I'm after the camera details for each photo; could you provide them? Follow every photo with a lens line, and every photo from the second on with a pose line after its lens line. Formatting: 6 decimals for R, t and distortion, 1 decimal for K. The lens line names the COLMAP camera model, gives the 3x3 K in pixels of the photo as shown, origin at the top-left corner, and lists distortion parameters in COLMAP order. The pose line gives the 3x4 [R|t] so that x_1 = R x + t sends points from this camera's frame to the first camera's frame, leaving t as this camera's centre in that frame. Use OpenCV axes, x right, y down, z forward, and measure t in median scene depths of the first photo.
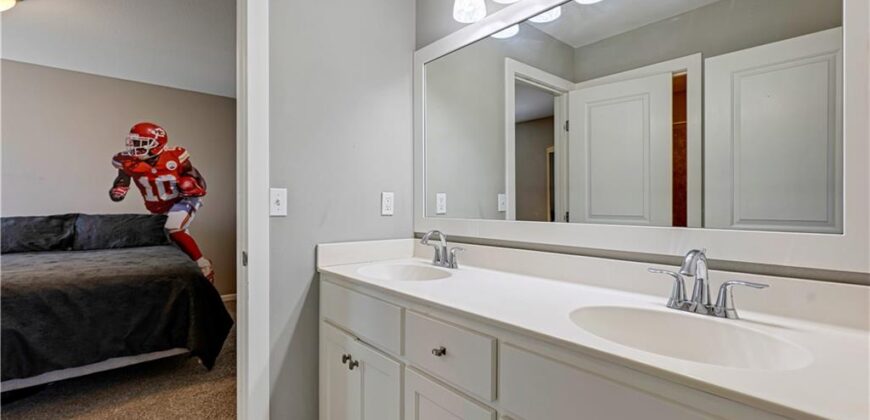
lens RADIAL K [[386.6, 0, 435.5], [0, 386.6, 207.5], [0, 0, 1]] dist [0.000134, 0.000011]
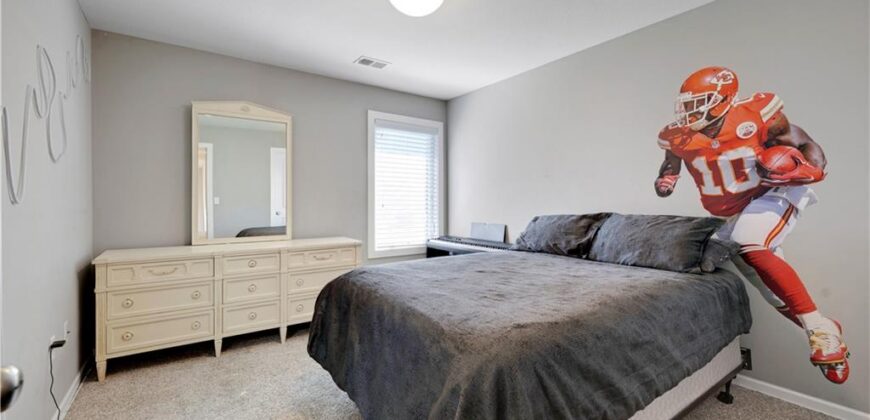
lens RADIAL K [[361.3, 0, 435.8], [0, 361.3, 202.0], [0, 0, 1]] dist [-0.002144, -0.000124]
pose [[-0.087091, -0.005214, -0.996187, -0.134468], [-0.001671, 0.999986, -0.005088, -0.002286], [0.996199, 0.001222, -0.087099, 0.620389]]
